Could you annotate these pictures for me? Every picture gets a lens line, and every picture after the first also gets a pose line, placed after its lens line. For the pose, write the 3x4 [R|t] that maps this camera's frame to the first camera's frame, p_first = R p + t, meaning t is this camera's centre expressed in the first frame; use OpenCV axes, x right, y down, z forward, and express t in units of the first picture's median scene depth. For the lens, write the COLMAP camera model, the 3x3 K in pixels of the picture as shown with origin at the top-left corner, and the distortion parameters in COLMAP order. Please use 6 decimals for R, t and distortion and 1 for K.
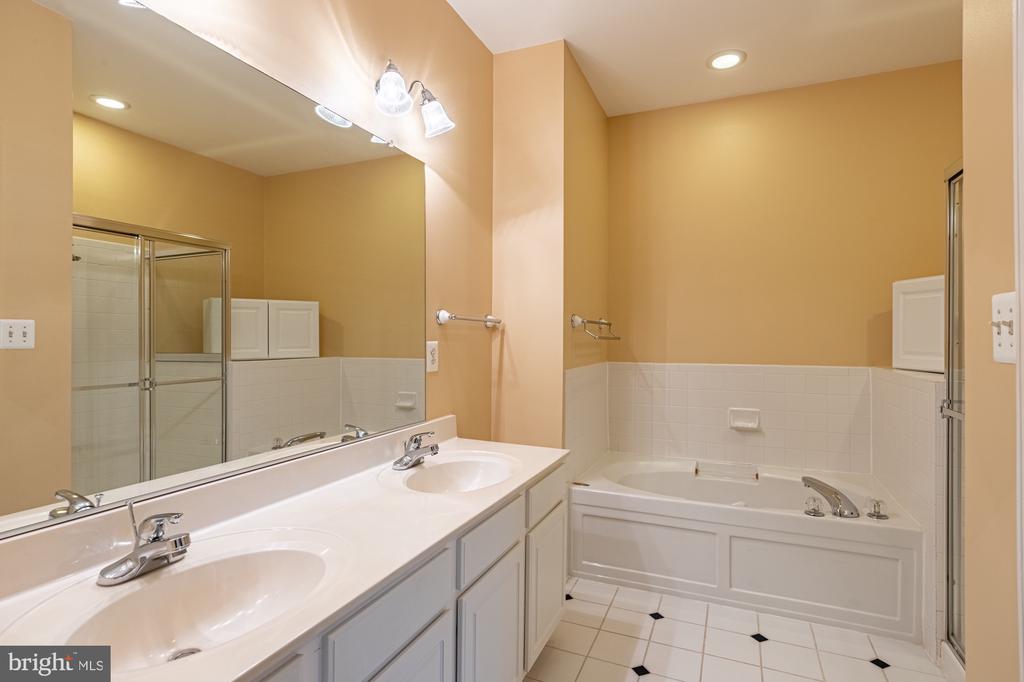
lens RADIAL K [[522.5, 0, 511.0], [0, 522.5, 338.7], [0, 0, 1]] dist [-0.000100, -0.000381]
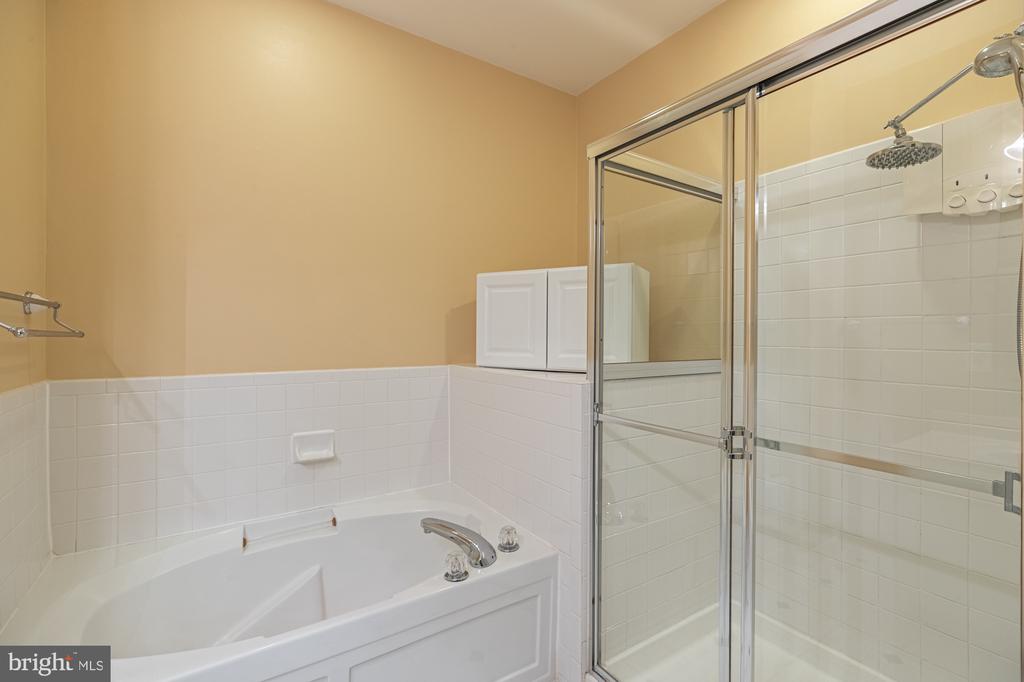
lens RADIAL K [[461.0, 0, 509.9], [0, 461.0, 337.2], [0, 0, 1]] dist [-0.000611, 0.001380]
pose [[0.545629, -0.004324, 0.838016, 0.064458], [0.001458, 0.999990, 0.004211, 0.001193], [-0.838026, -0.001075, 0.545630, 0.441946]]
